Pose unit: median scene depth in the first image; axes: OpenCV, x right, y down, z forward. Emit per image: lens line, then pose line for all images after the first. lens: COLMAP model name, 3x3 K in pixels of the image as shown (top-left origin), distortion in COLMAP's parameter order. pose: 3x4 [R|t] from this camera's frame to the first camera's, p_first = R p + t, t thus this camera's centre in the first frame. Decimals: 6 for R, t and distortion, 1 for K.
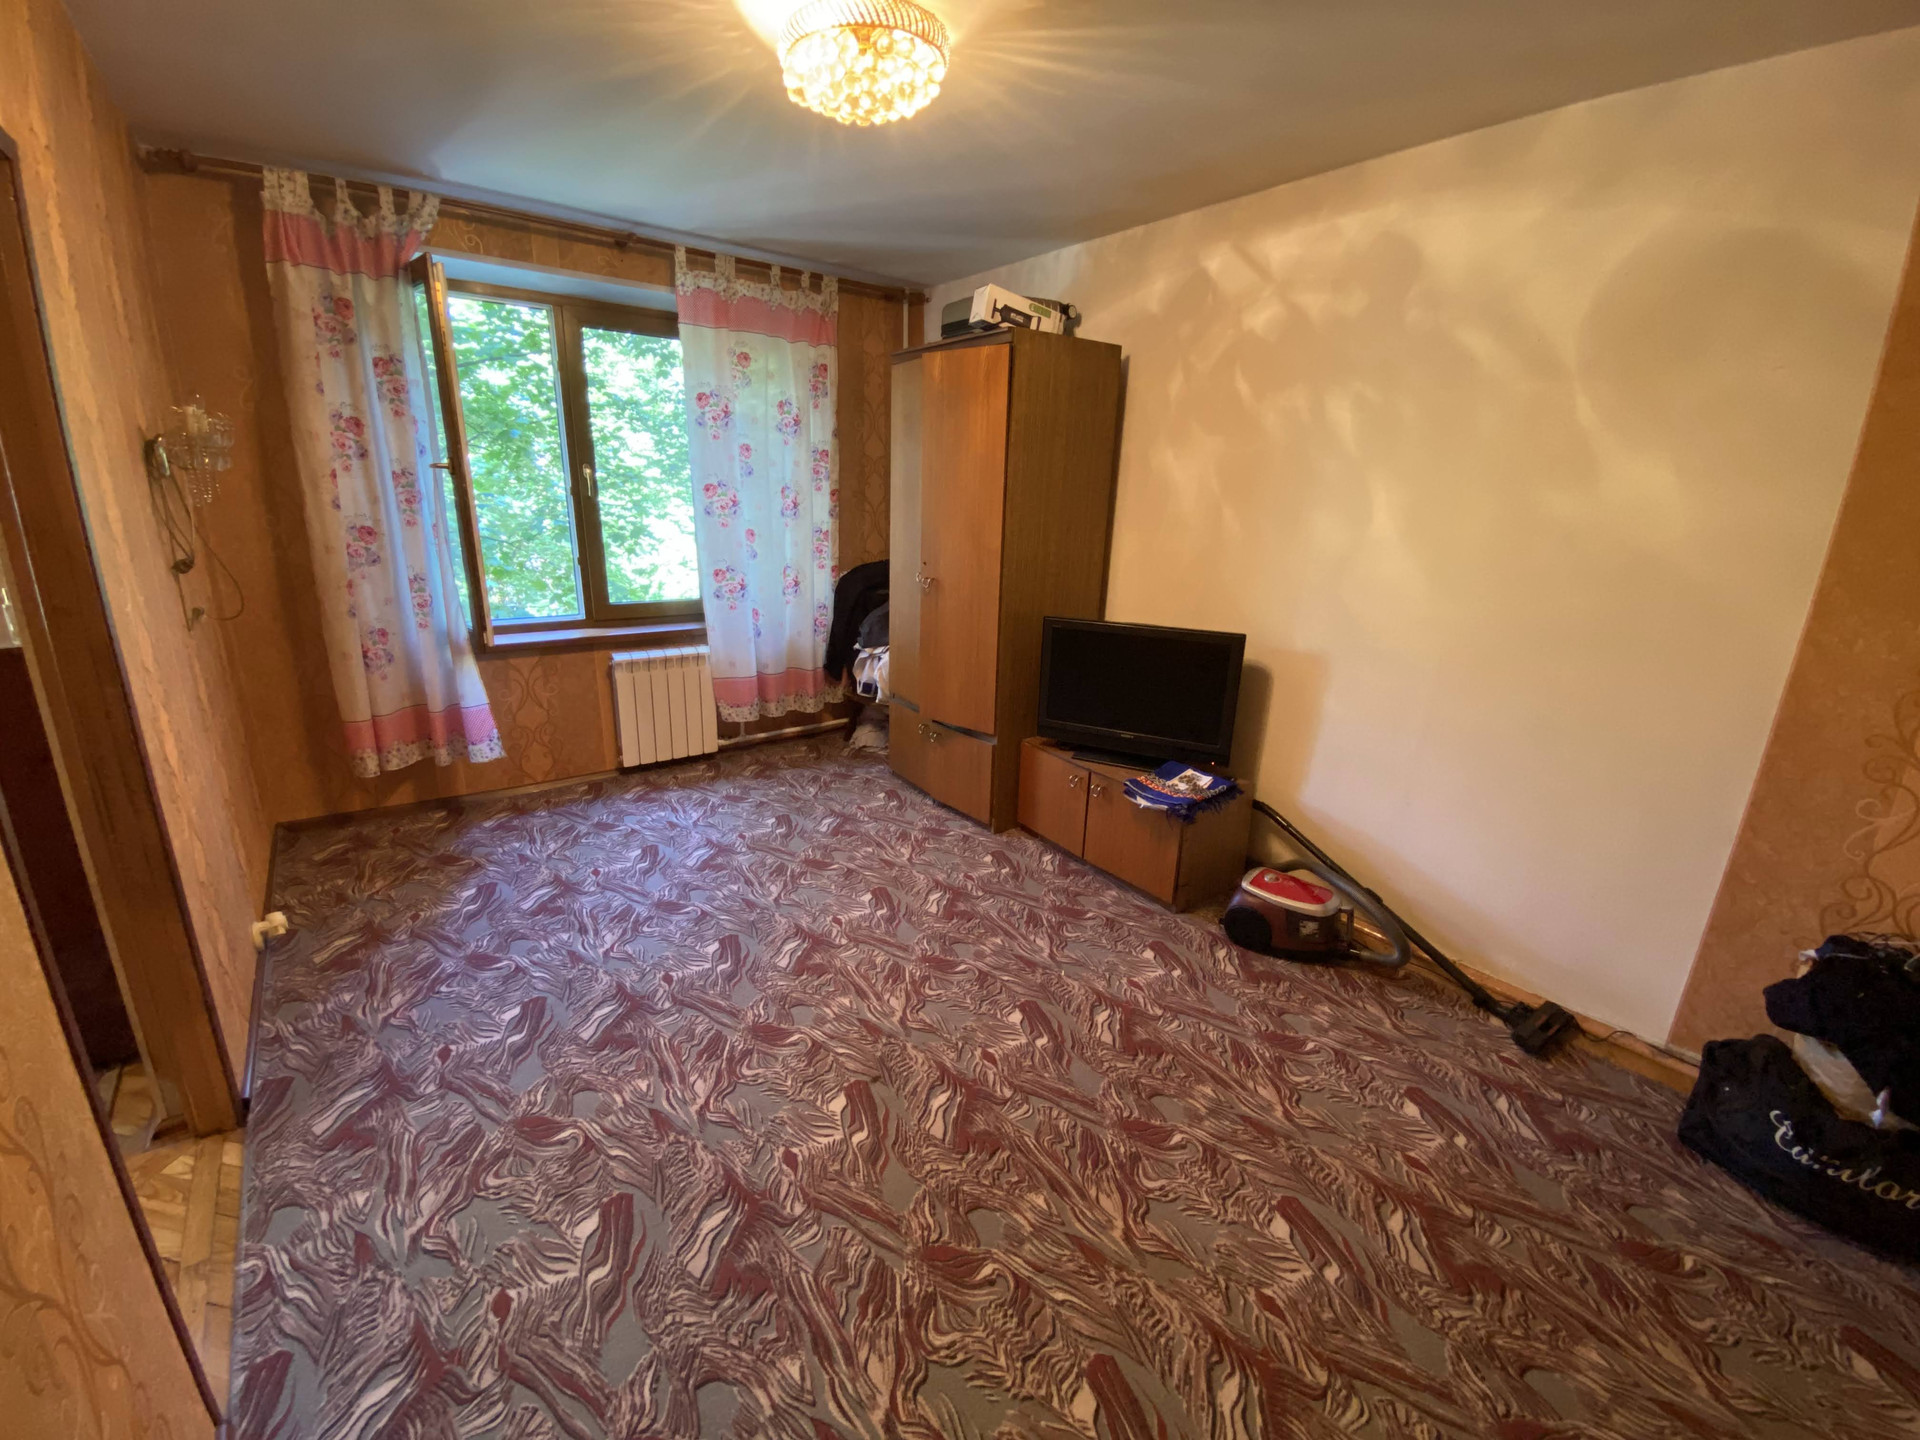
lens RADIAL K [[780.6, 0, 956.7], [0, 780.6, 712.1], [0, 0, 1]] dist [0.009539, -0.014551]
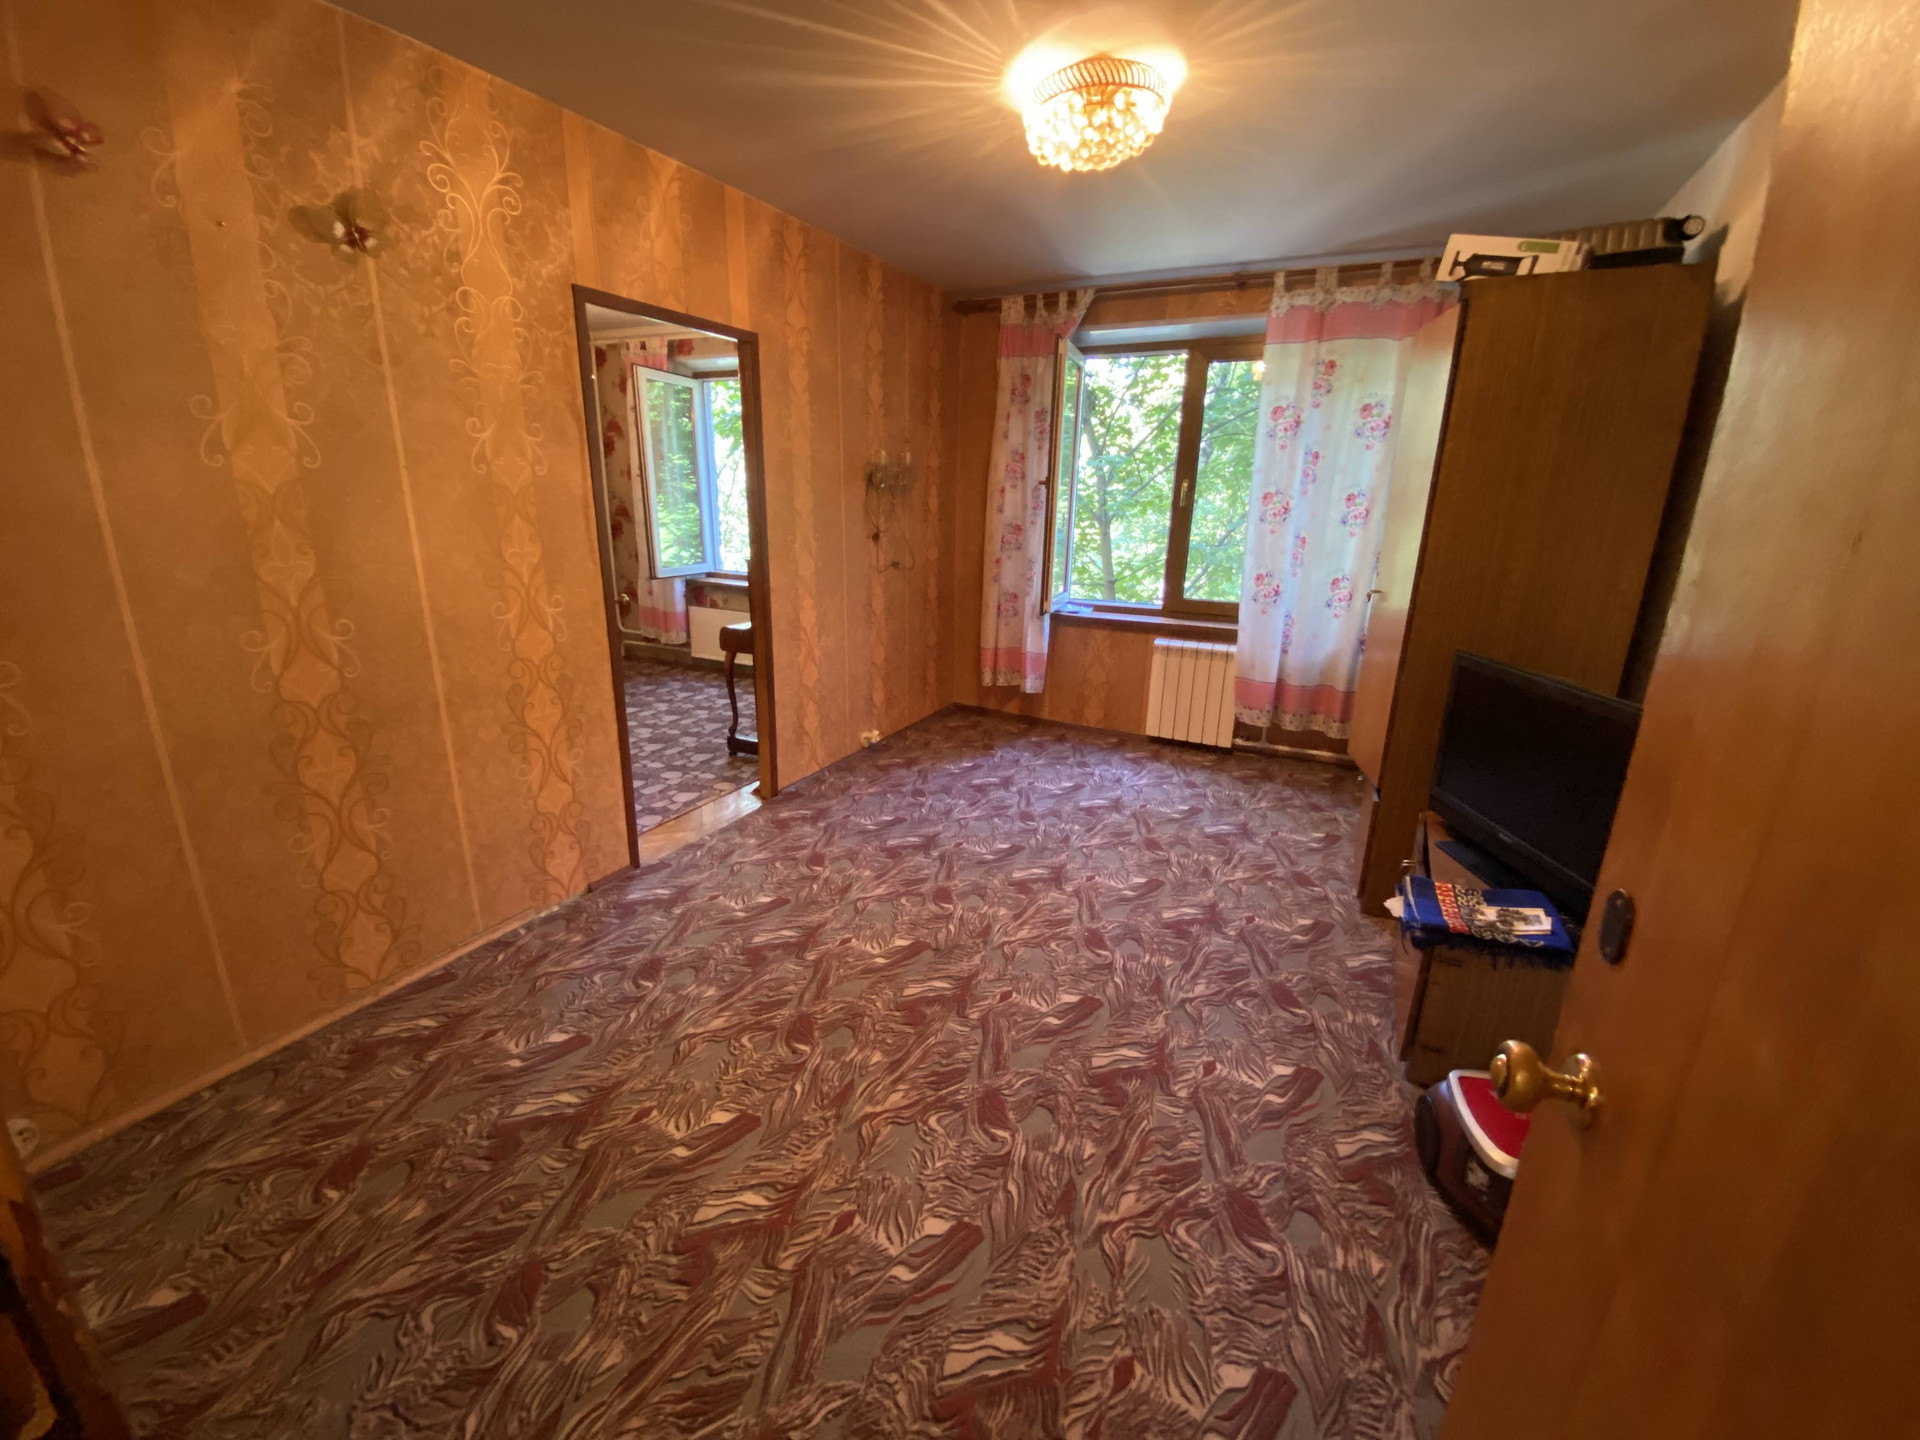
lens RADIAL K [[780.6, 0, 960.8], [0, 780.6, 714.9], [0, 0, 1]] dist [0.009539, -0.014551]
pose [[0.433901, 0.227098, -0.871869, 0.583886], [-0.261043, 0.957891, 0.119592, -0.031086], [0.862315, 0.175704, 0.474912, 0.241828]]
